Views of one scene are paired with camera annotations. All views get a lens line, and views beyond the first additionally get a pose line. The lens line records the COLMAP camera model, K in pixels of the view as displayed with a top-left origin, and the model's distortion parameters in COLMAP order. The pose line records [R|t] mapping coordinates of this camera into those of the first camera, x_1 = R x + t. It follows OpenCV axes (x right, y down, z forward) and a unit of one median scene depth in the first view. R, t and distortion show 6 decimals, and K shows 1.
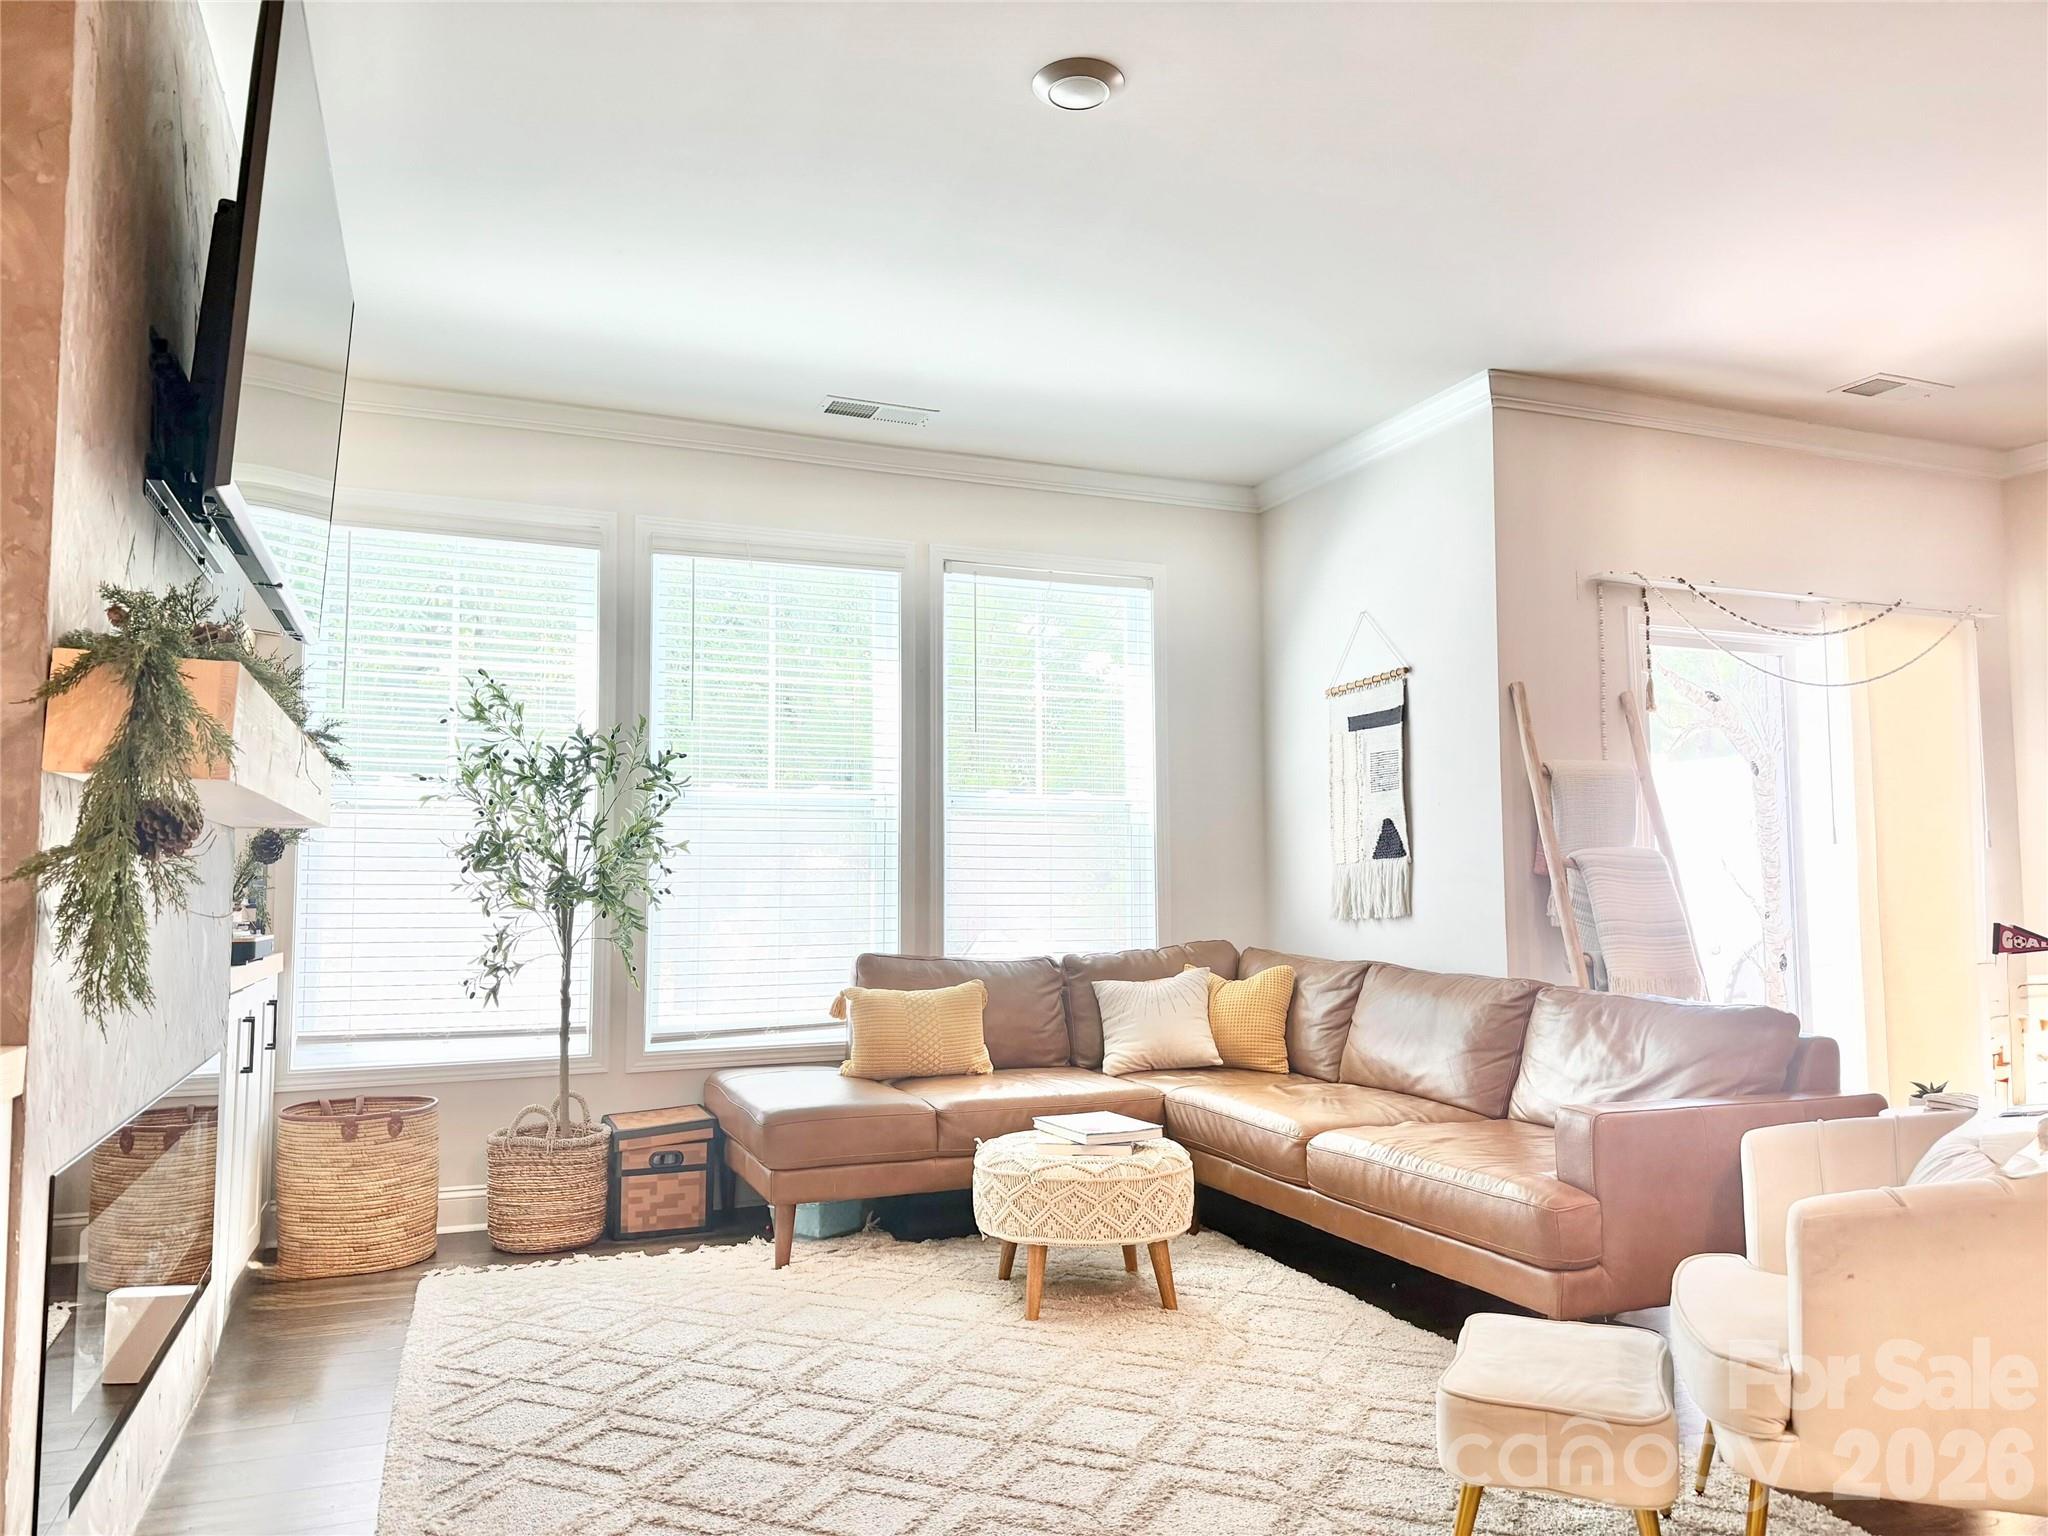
lens RADIAL K [[1456.0, 0, 1016.3], [0, 1456.0, 774.5], [0, 0, 1]] dist [0.026257, -0.008661]
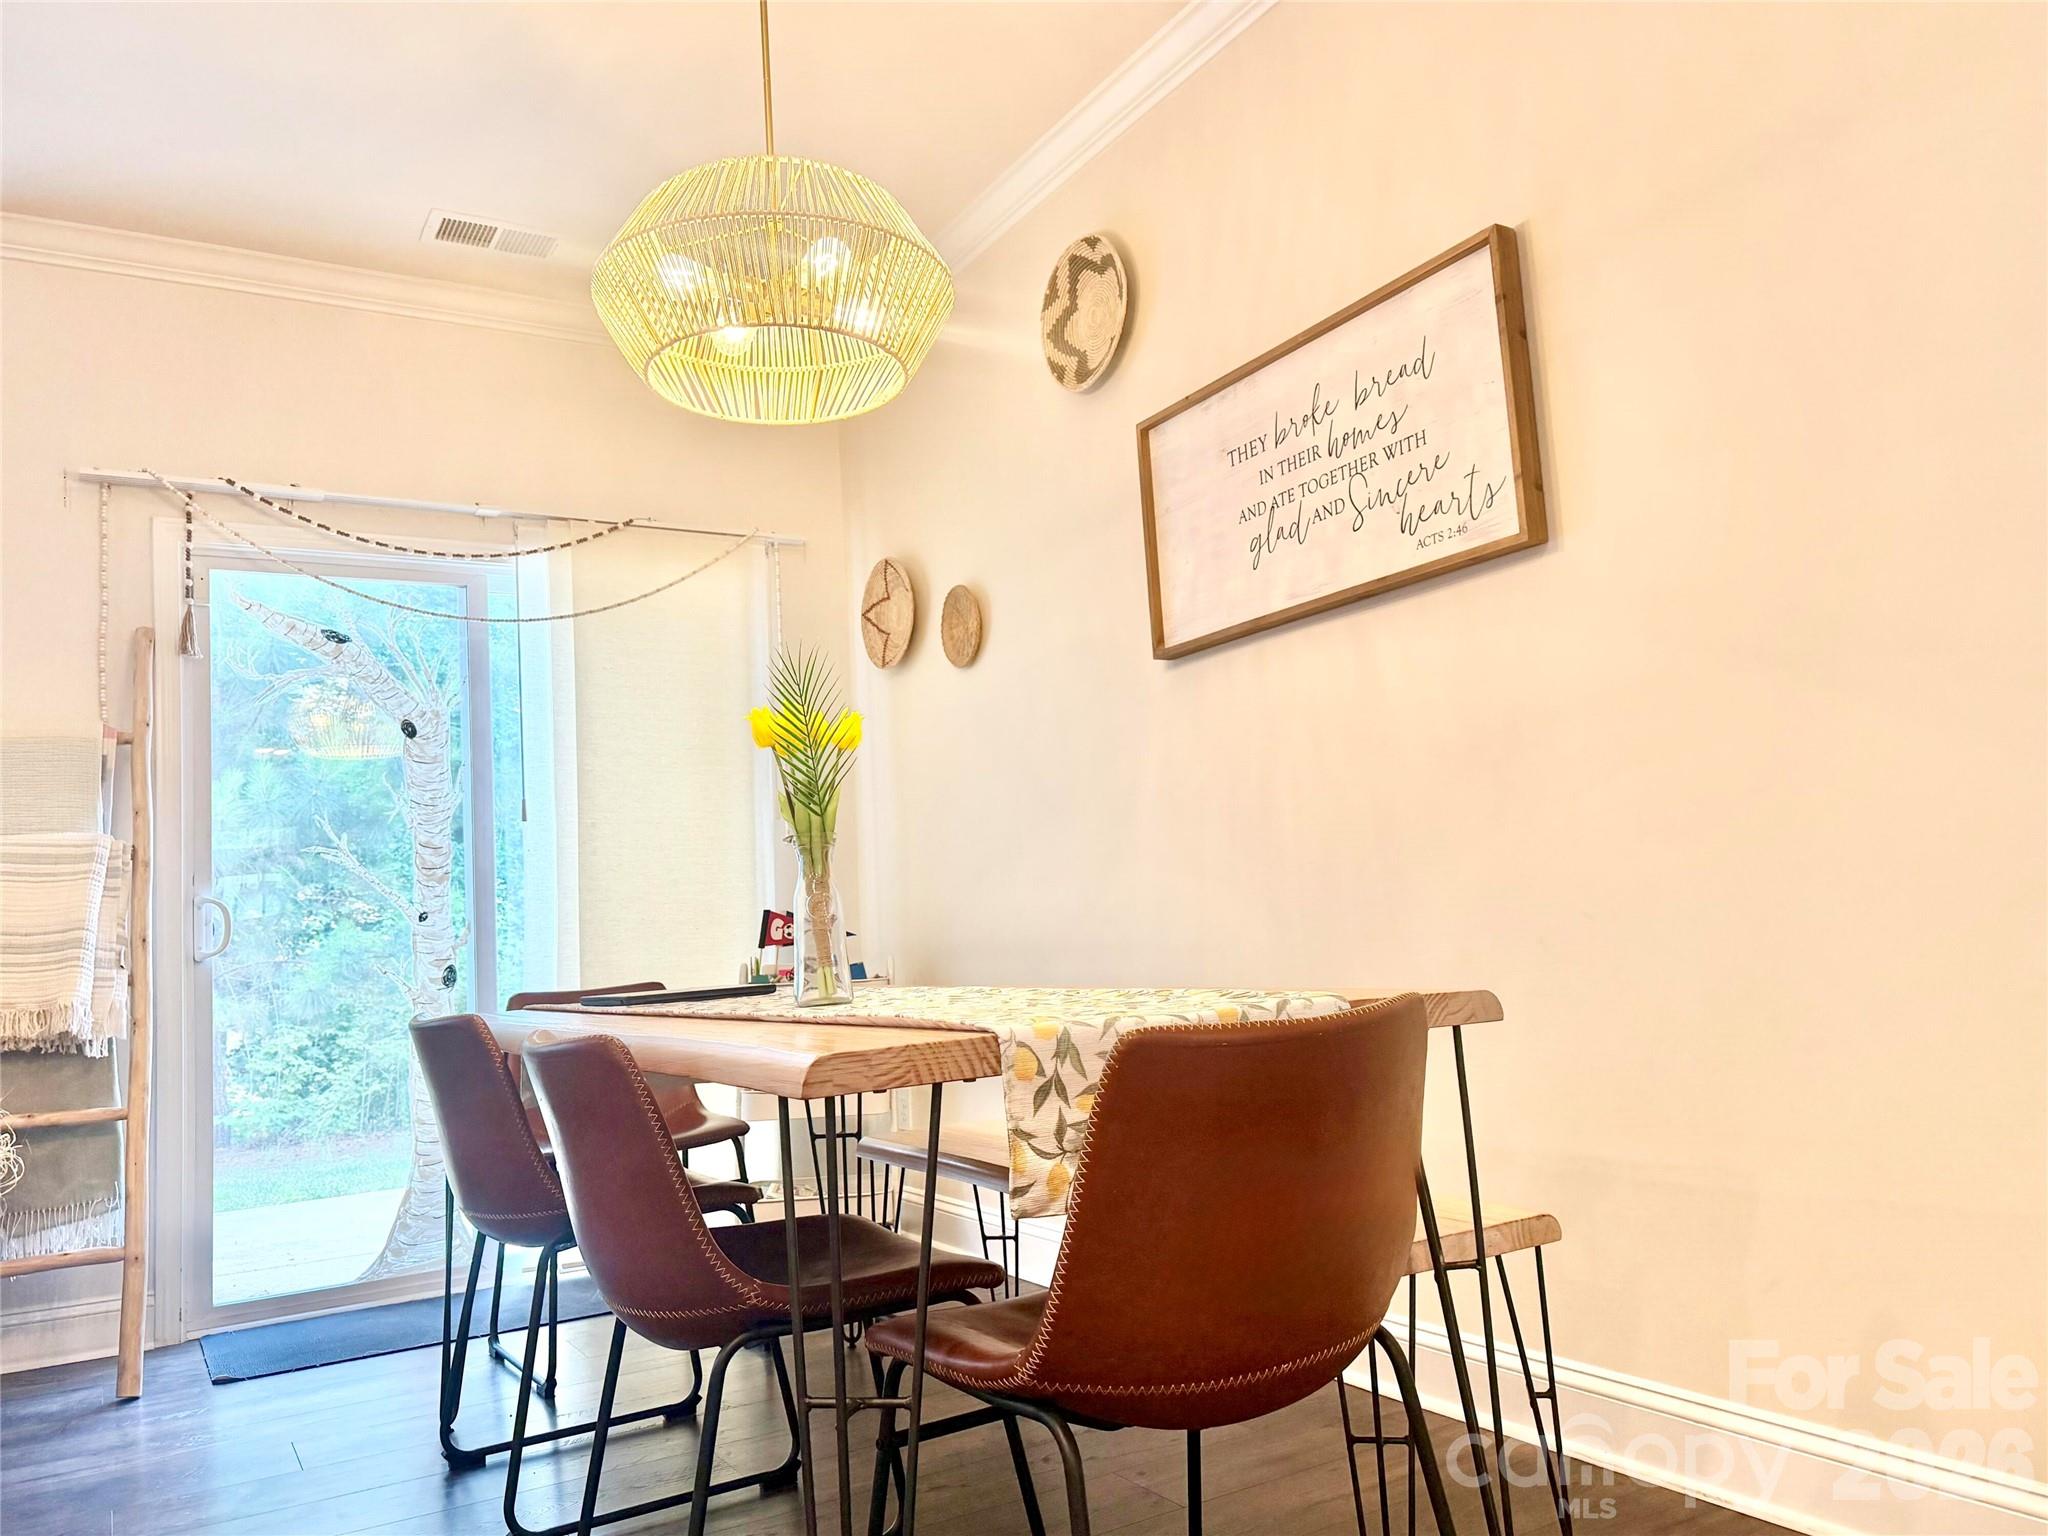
lens RADIAL K [[1473.8, 0, 1034.7], [0, 1473.8, 759.2], [0, 0, 1]] dist [0.004676, -0.004155]
pose [[0.981909, -0.035794, 0.185940, 0.686766], [0.042079, 0.998665, -0.029961, 0.049818], [-0.184620, 0.037243, 0.982104, 0.168851]]
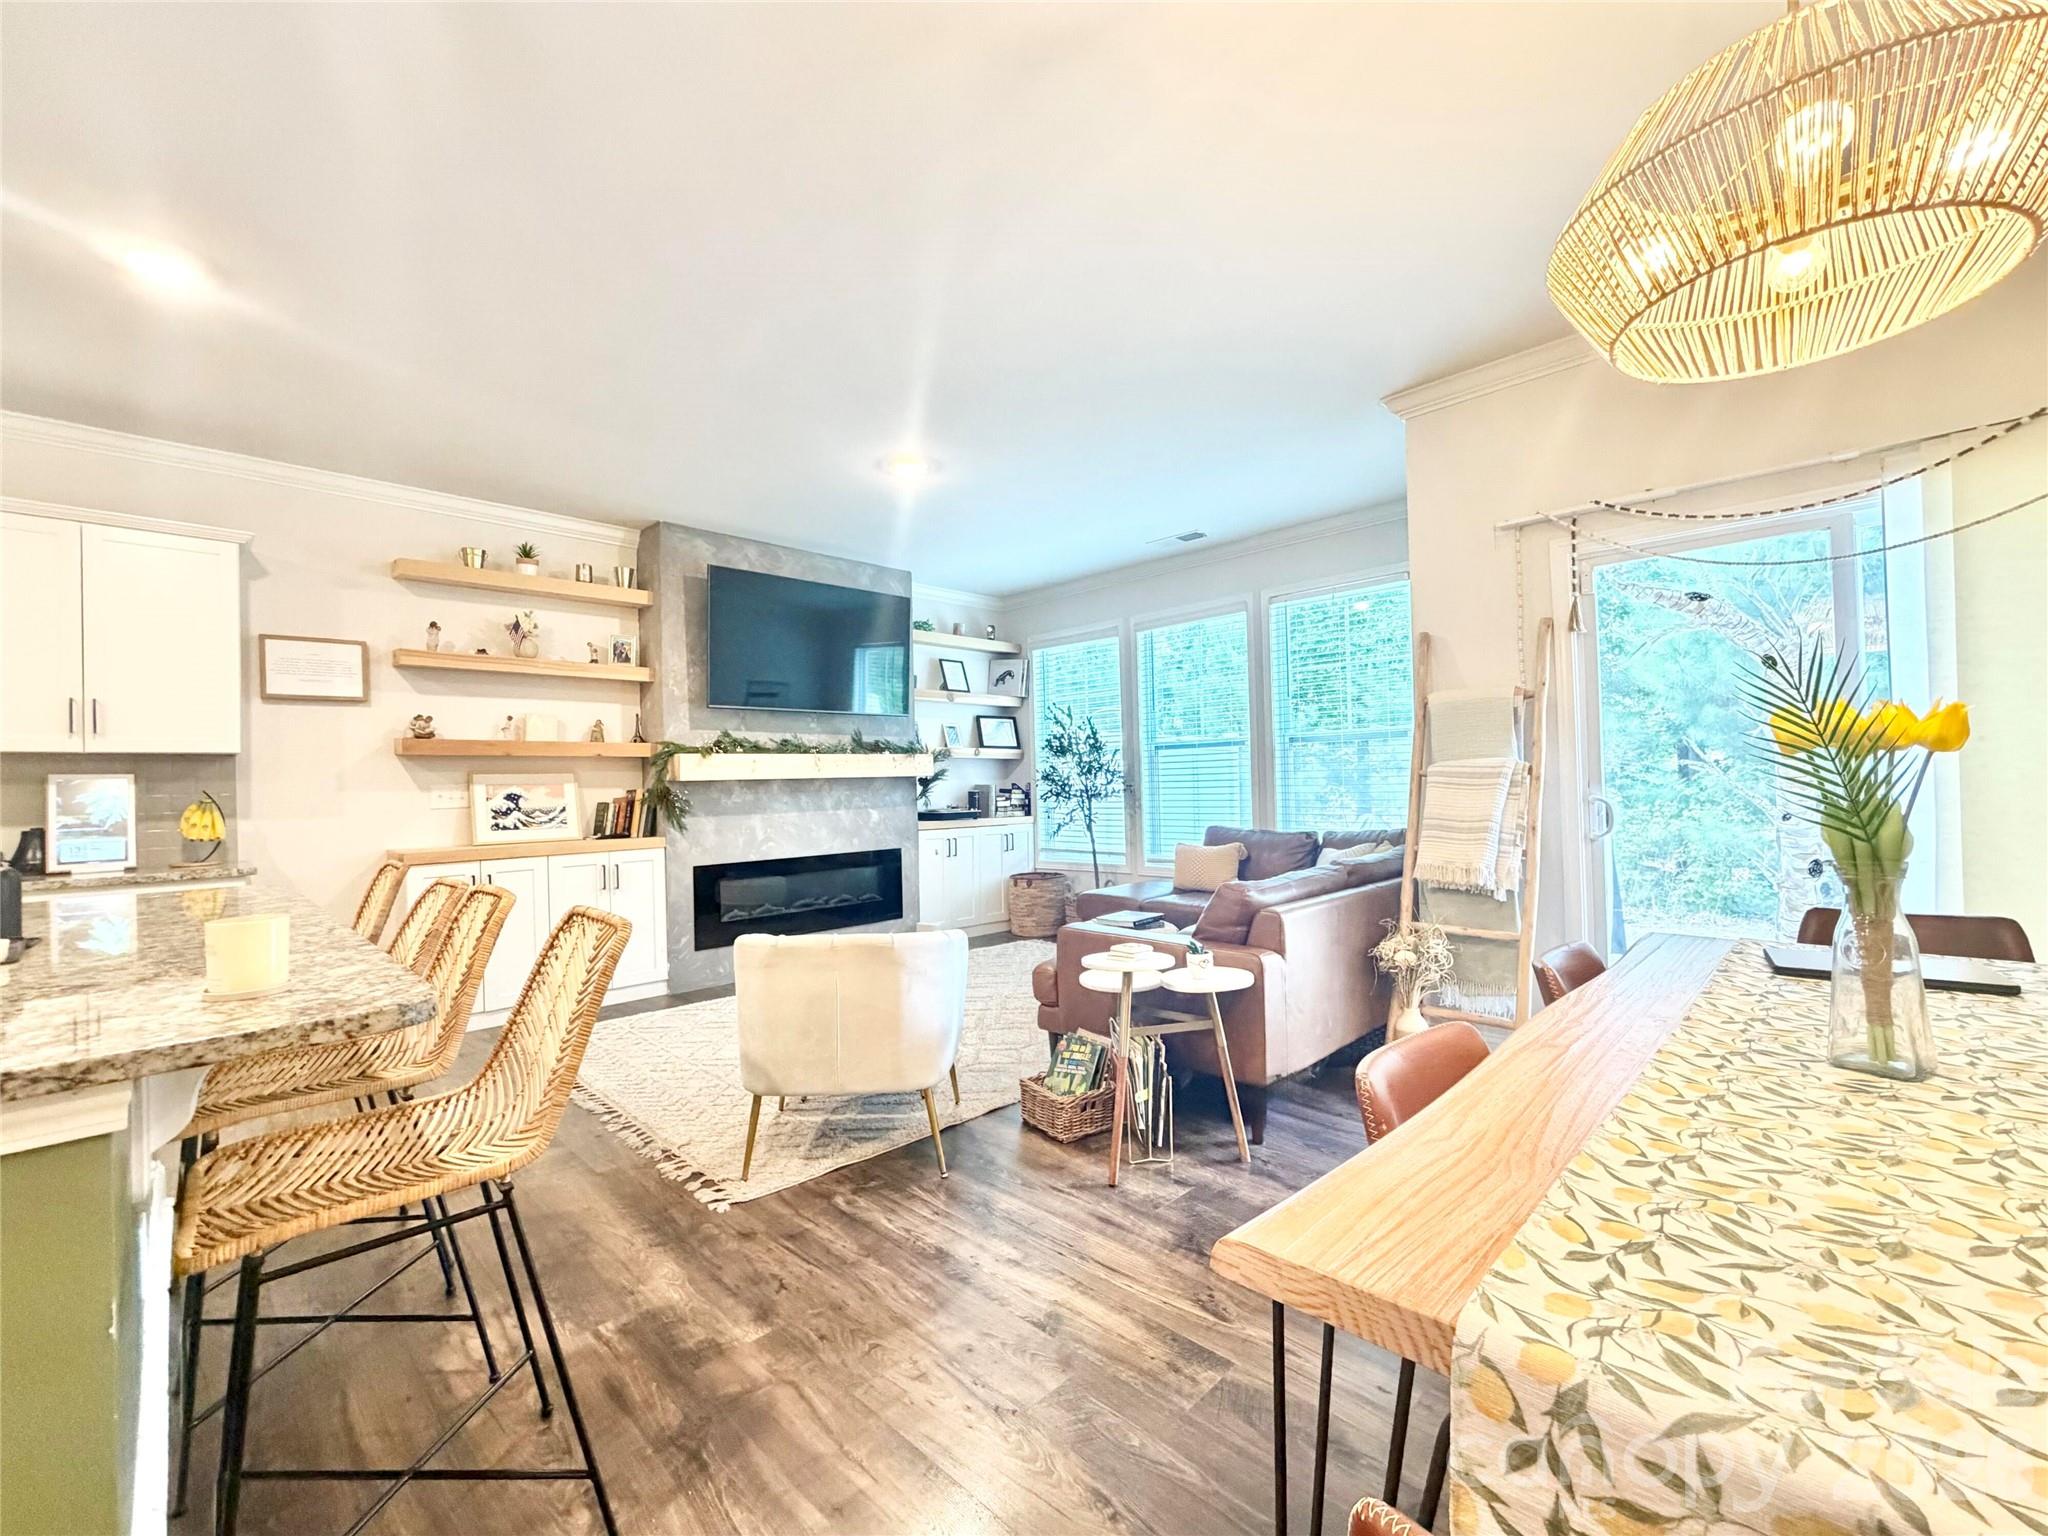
lens RADIAL K [[850.1, 0, 1036.3], [0, 850.1, 772.7], [0, 0, 1]] dist [-0.000942, 0.000133]
pose [[0.414843, -0.018811, -0.909699, 0.807712], [0.093767, 0.995347, 0.022177, 0.010561], [0.905049, -0.094500, 0.414677, 0.342710]]
